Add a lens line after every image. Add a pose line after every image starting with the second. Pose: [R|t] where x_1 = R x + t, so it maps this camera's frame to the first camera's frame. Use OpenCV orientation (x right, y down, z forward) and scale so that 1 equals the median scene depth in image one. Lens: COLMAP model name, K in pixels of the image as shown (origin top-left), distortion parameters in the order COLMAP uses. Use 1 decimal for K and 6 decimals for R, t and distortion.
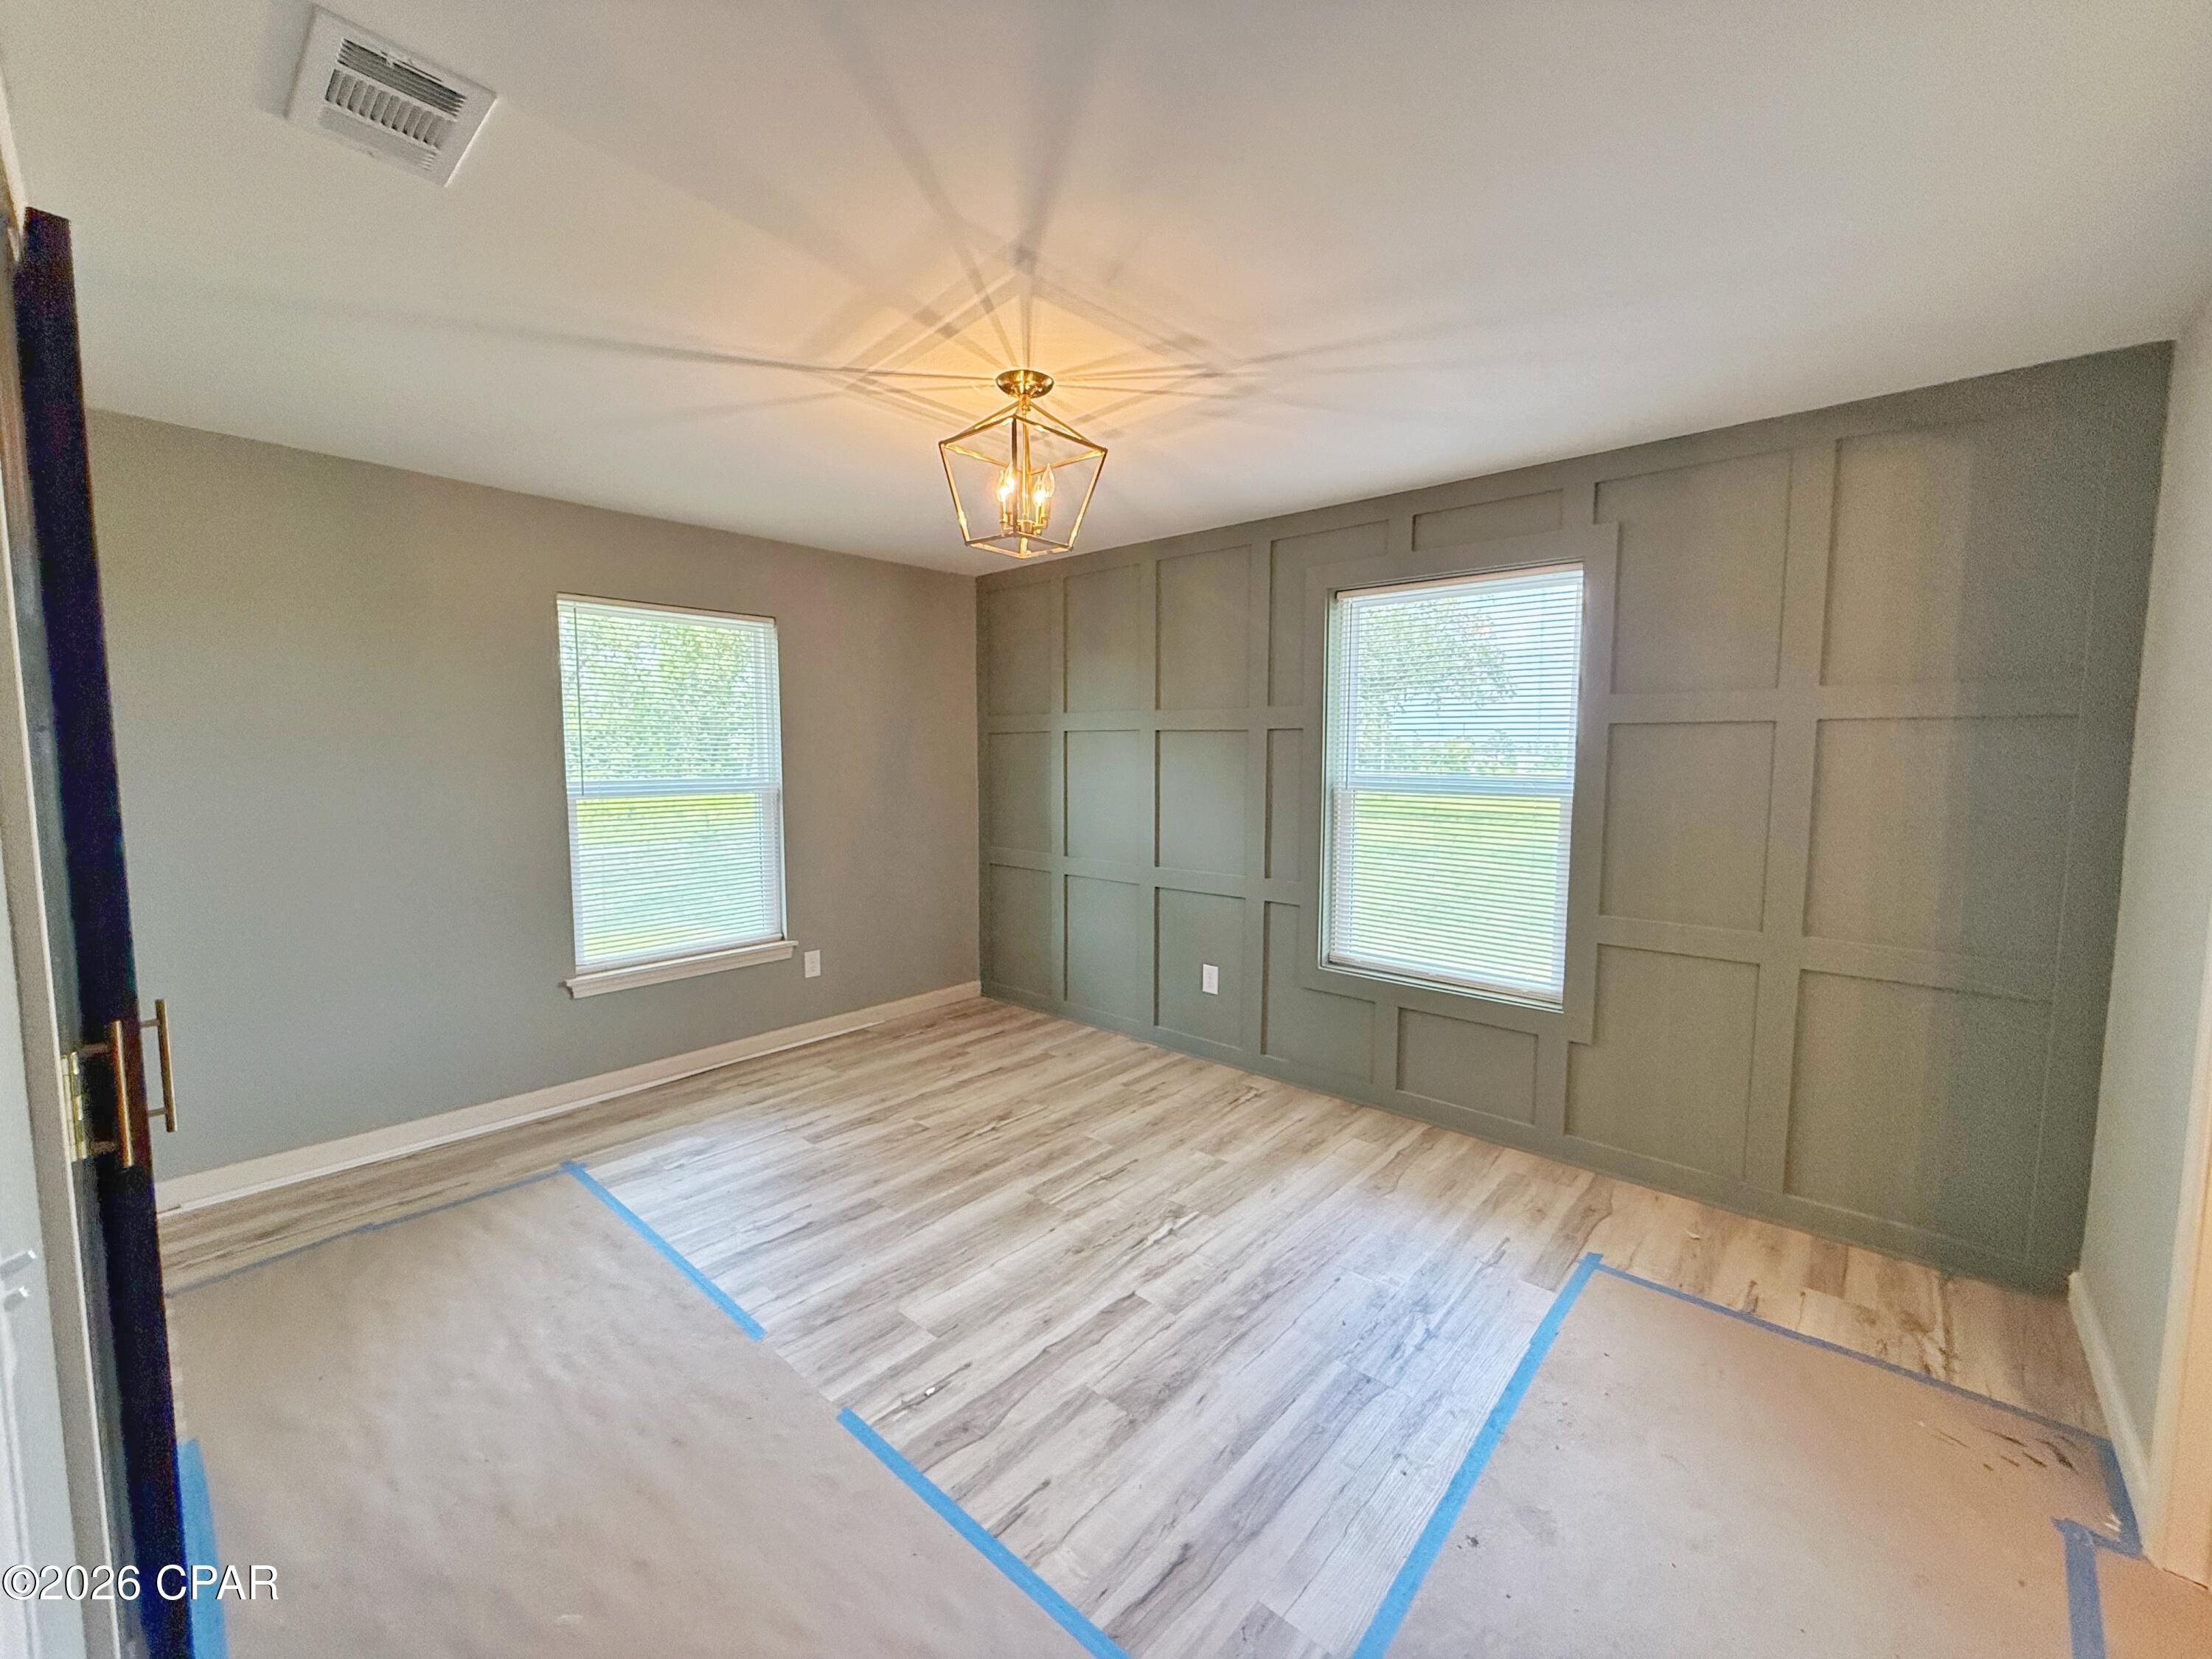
lens RADIAL K [[875.3, 0, 1097.6], [0, 875.3, 829.4], [0, 0, 1]] dist [0.000051, -0.000025]
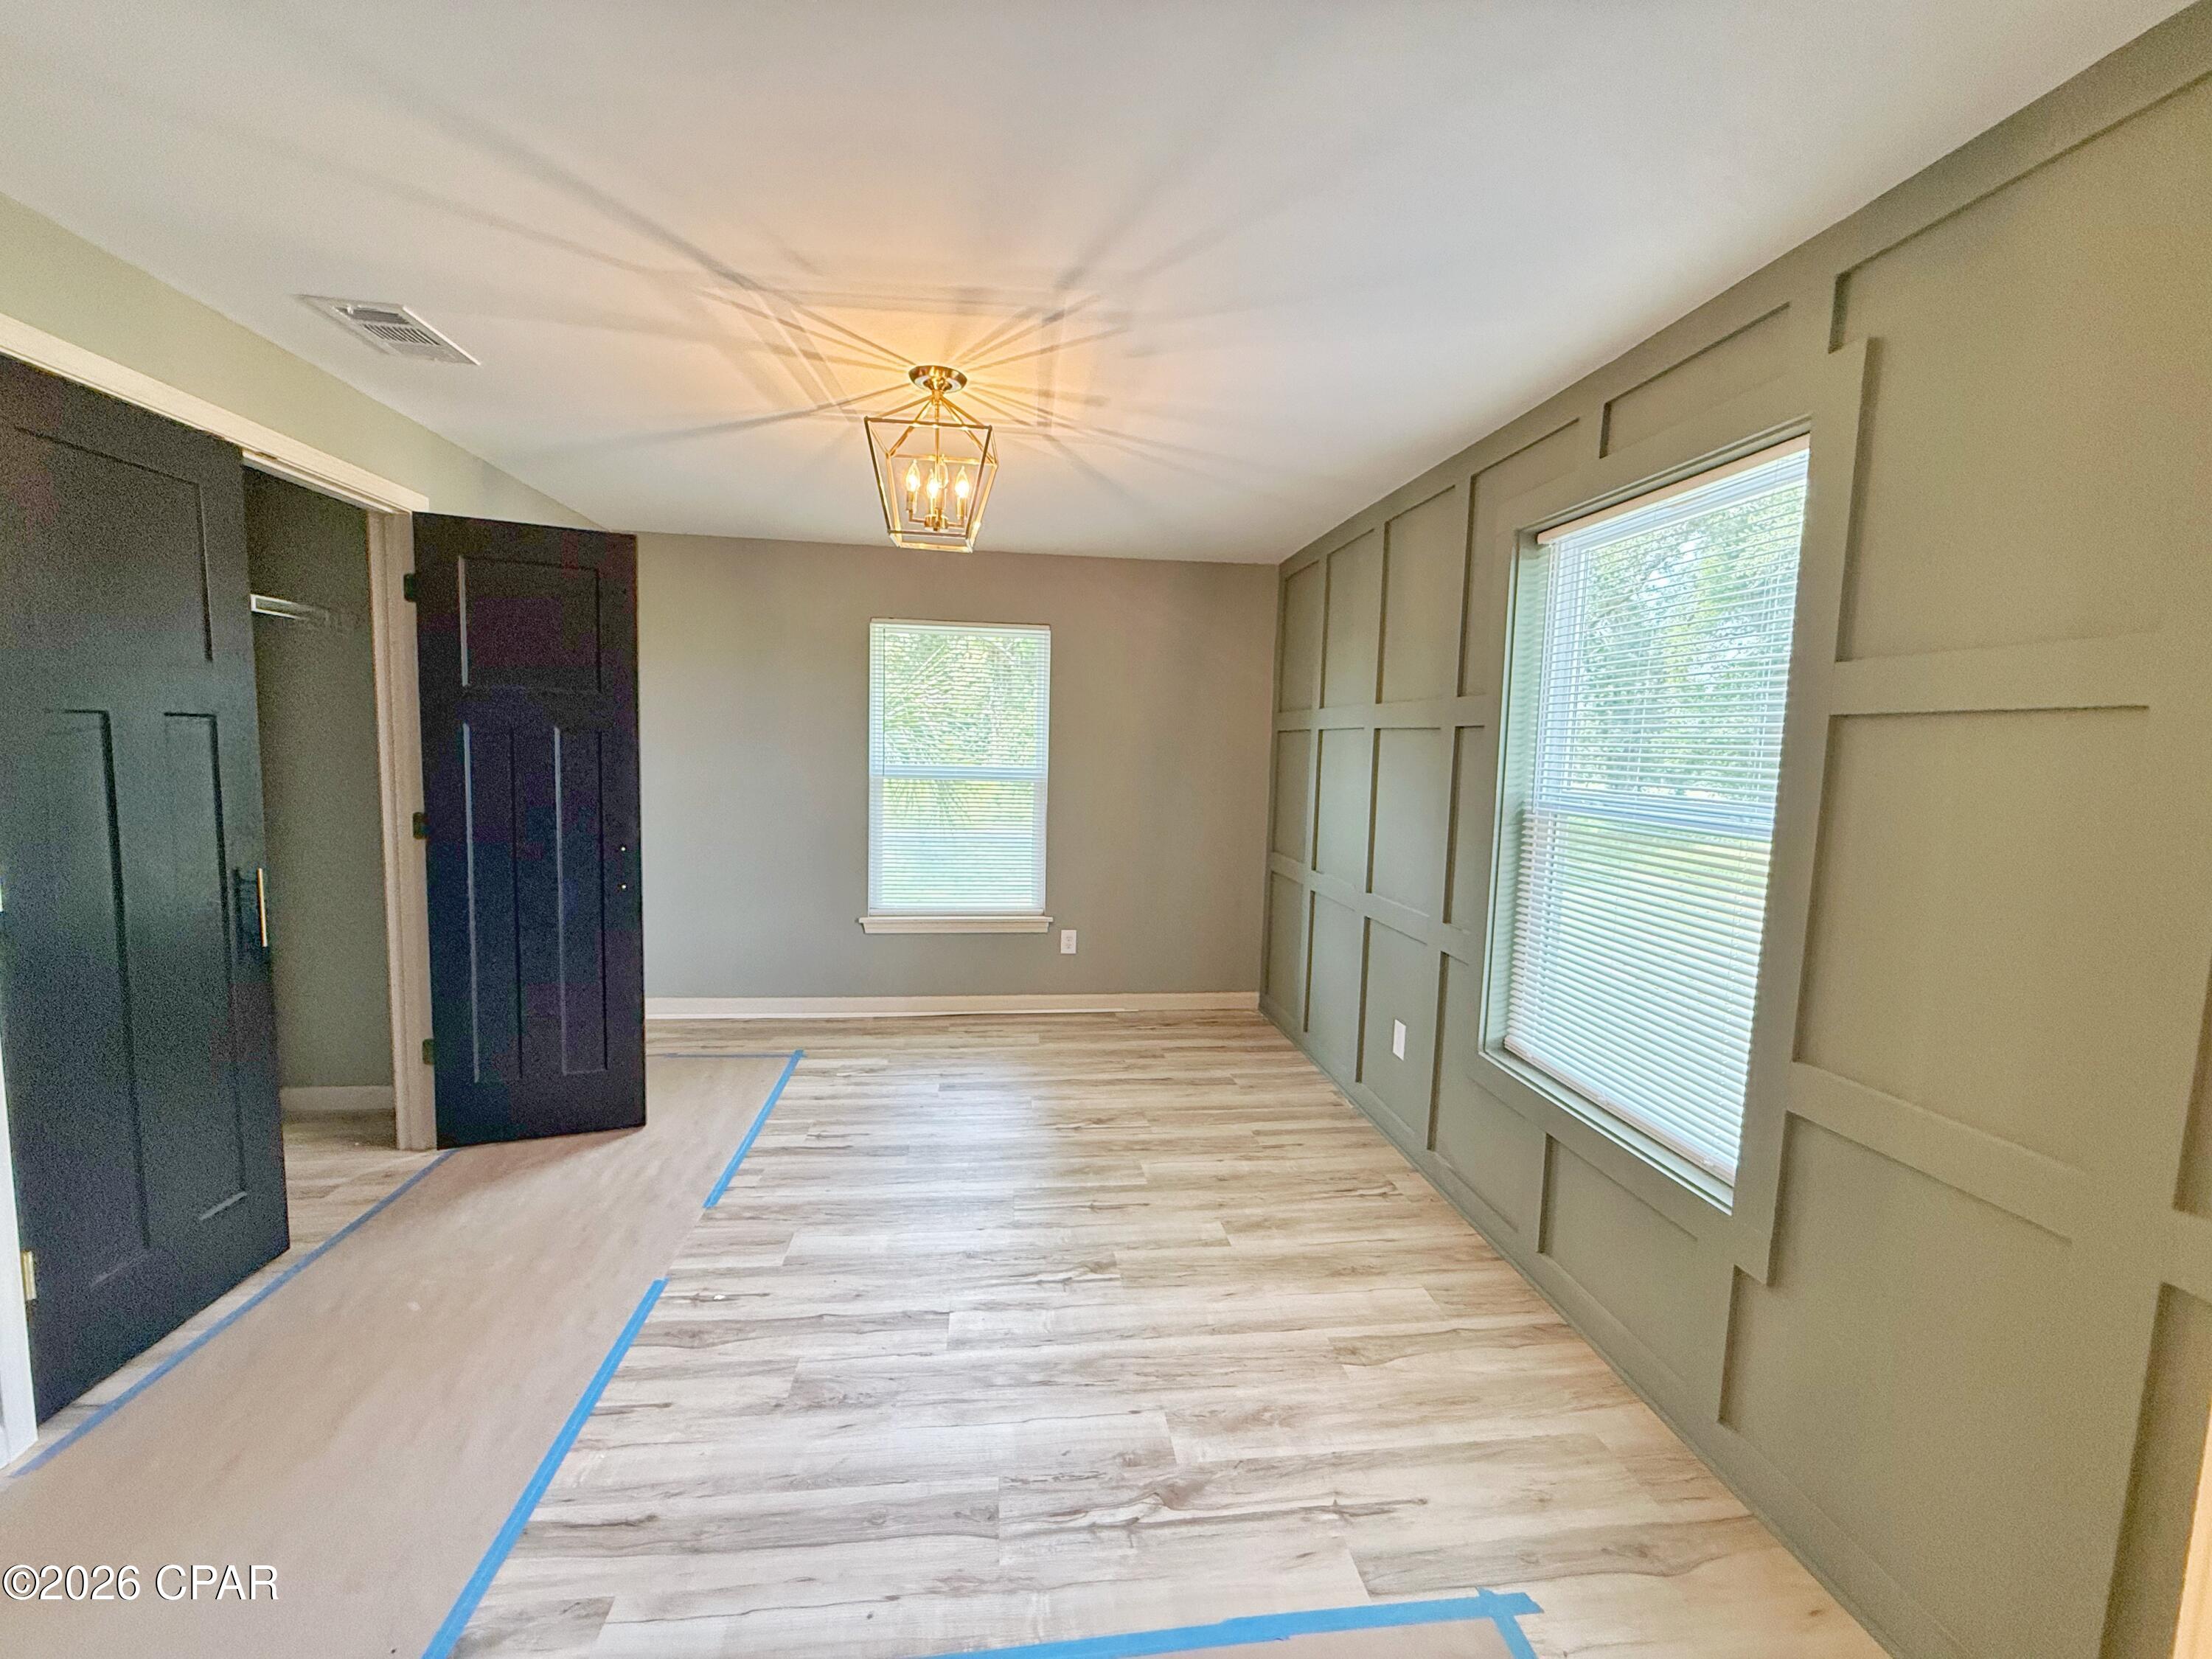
lens RADIAL K [[875.3, 0, 1097.6], [0, 875.3, 829.4], [0, 0, 1]] dist [0.000051, -0.000025]
pose [[0.757428, 0.080759, -0.647905, 0.536678], [-0.082206, 0.996220, 0.028074, -0.025257], [0.647723, 0.031998, 0.761203, 0.262701]]
